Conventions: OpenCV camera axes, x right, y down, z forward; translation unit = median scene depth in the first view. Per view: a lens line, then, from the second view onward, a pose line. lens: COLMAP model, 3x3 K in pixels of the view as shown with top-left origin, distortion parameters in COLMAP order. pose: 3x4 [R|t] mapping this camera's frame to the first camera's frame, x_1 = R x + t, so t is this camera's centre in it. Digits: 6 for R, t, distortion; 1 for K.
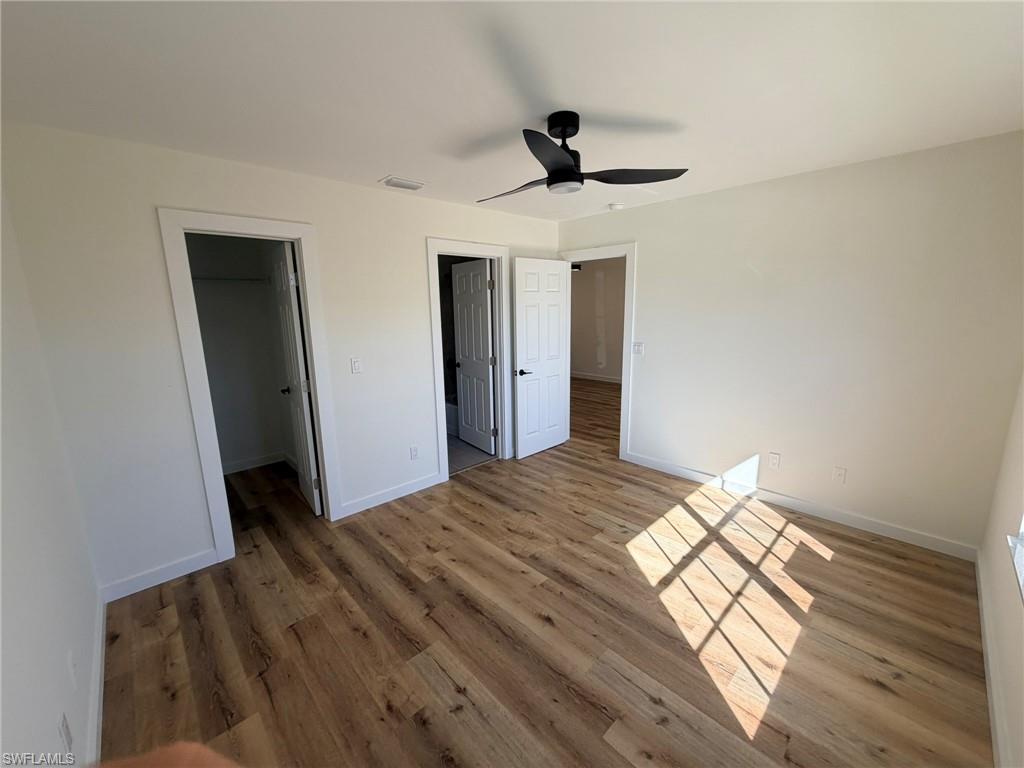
lens RADIAL K [[408.4, 0, 513.4], [0, 408.4, 384.7], [0, 0, 1]] dist [-0.002204, 0.000414]
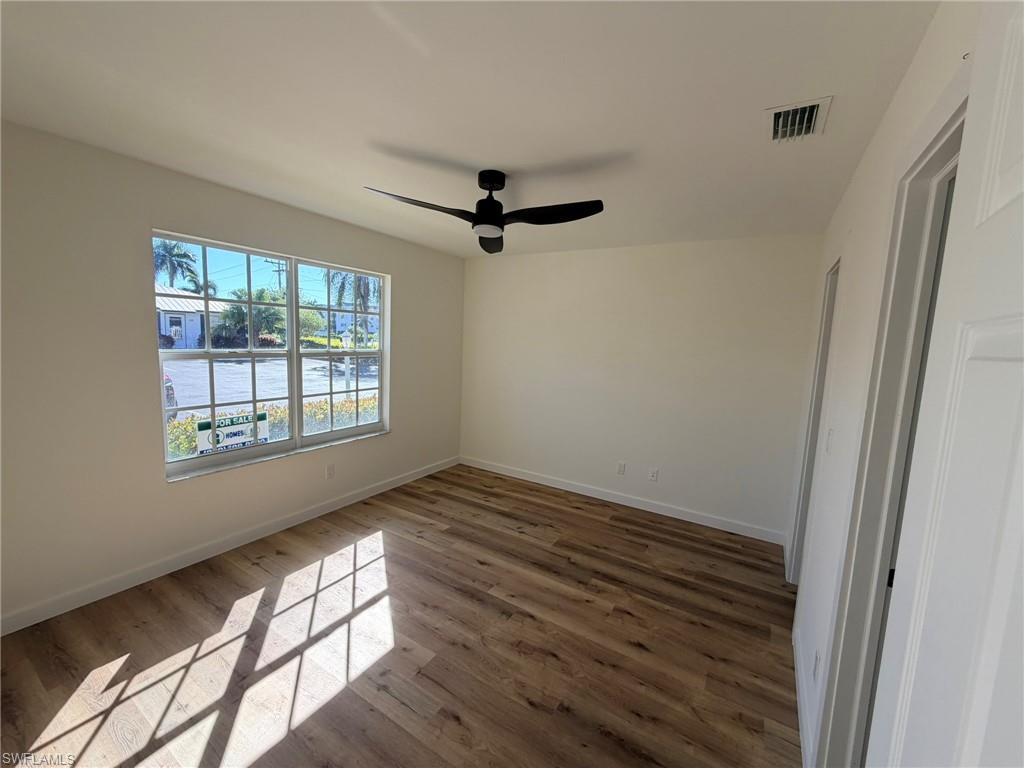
lens RADIAL K [[408.4, 0, 511.9], [0, 408.4, 383.5], [0, 0, 1]] dist [-0.002204, 0.000414]
pose [[-0.967320, 0.002694, -0.253546, 0.285312], [-0.075496, 0.951532, 0.298140, -0.347231], [0.242060, 0.307538, -0.920232, 1.796106]]
